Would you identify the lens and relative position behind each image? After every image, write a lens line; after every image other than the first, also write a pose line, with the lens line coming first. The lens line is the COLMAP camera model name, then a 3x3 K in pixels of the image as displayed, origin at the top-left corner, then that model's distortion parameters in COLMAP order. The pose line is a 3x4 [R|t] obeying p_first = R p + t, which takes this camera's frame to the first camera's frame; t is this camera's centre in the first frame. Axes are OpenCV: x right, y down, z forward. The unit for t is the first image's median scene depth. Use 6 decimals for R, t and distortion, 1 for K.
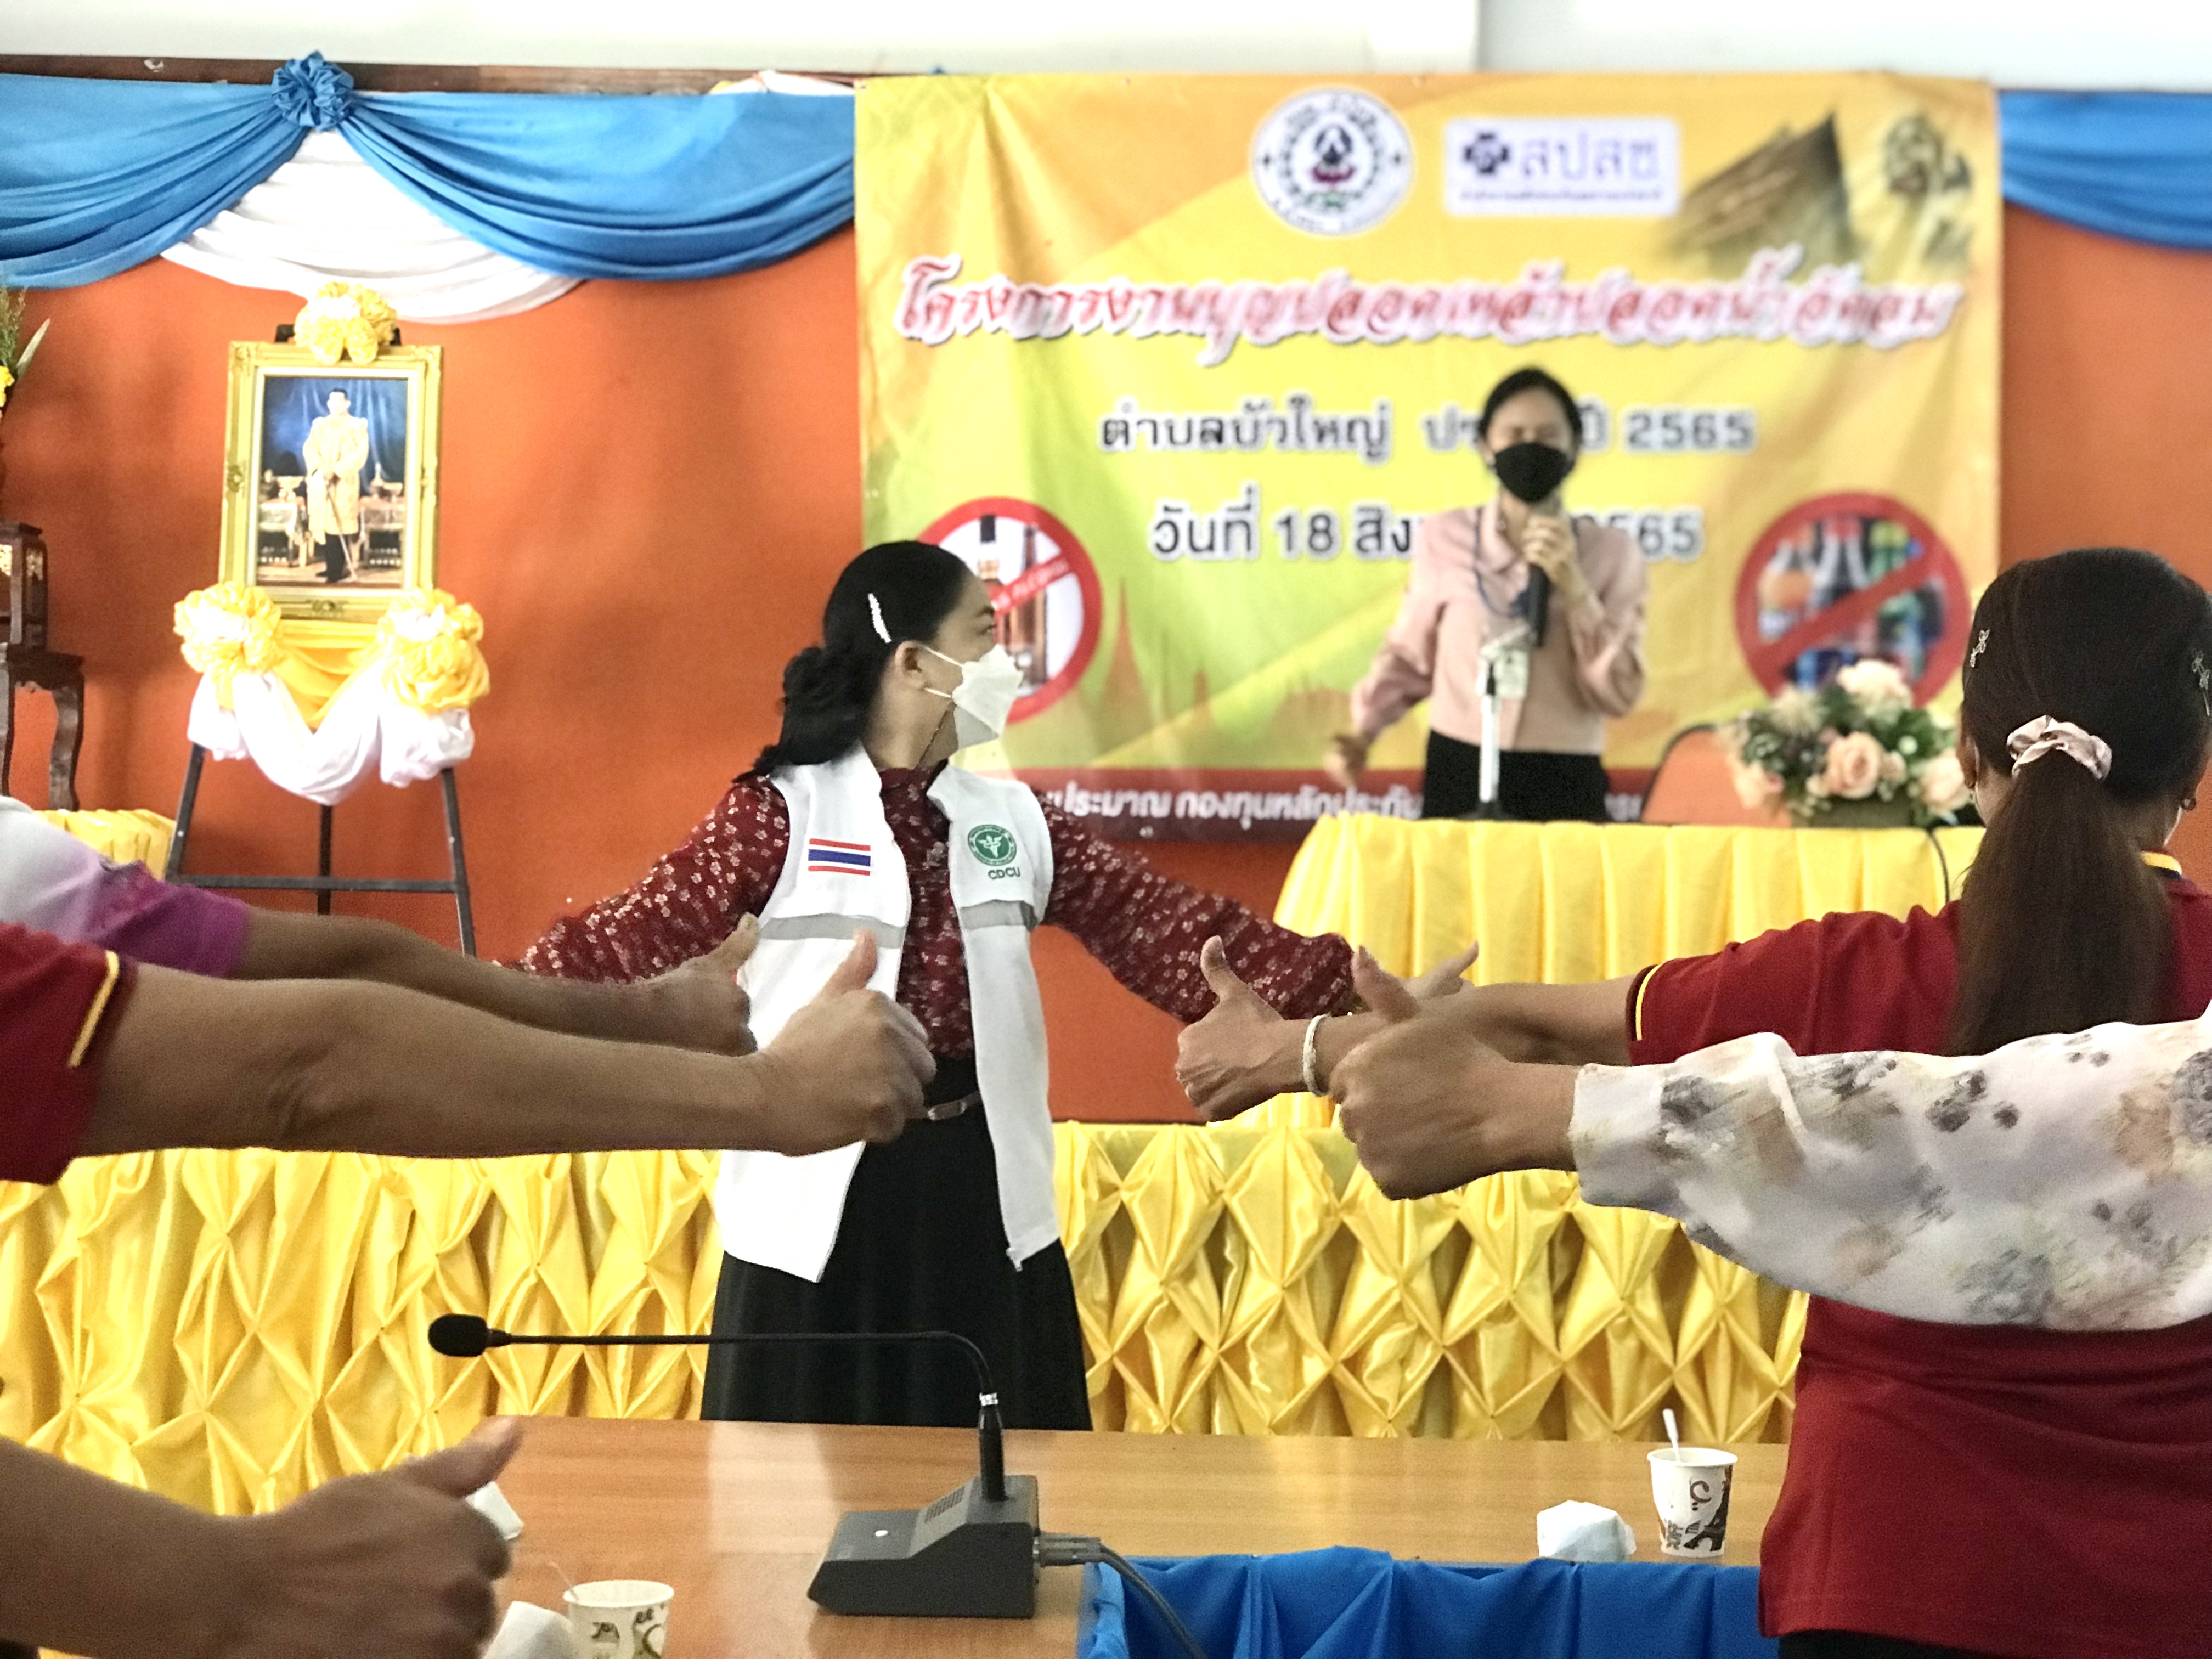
lens RADIAL K [[3572.0, 0, 1087.6], [0, 3572.0, 806.4], [0, 0, 1]] dist [0.035362, 0.000000]
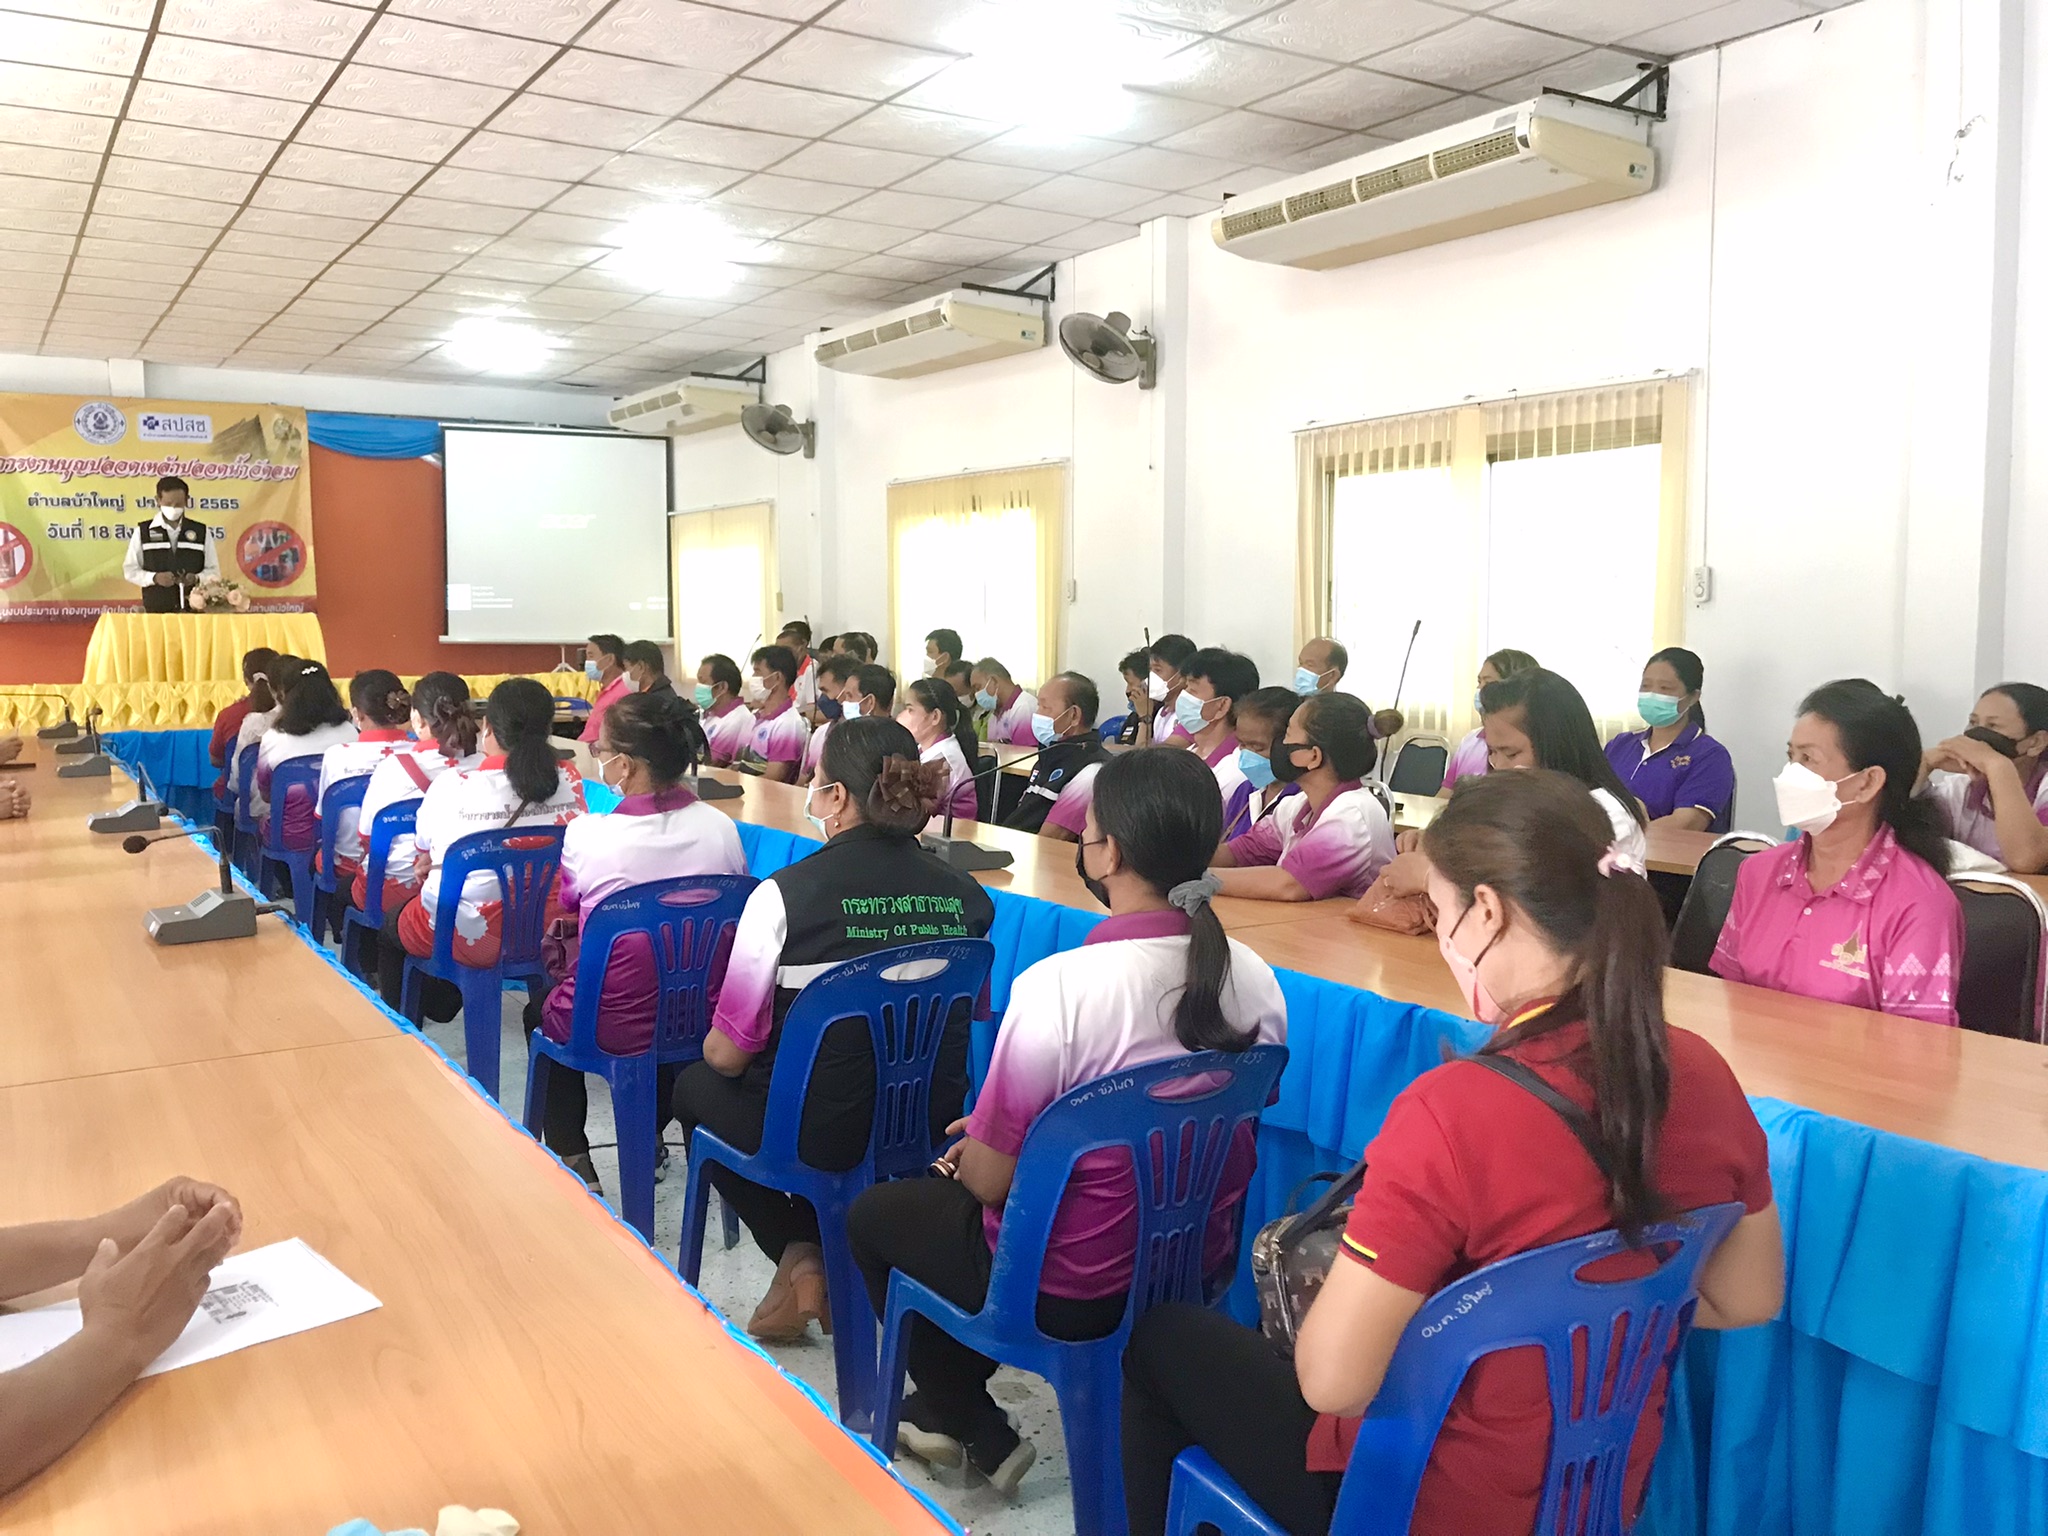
lens RADIAL K [[1683.7, 0, 1037.1], [0, 1683.7, 756.1], [0, 0, 1]] dist [0.009162, 0.000901]
pose [[0.839147, -0.065686, 0.539924, -0.078457], [0.017266, 0.995398, 0.094263, 0.001443], [-0.543631, -0.069778, 0.836419, -0.927170]]
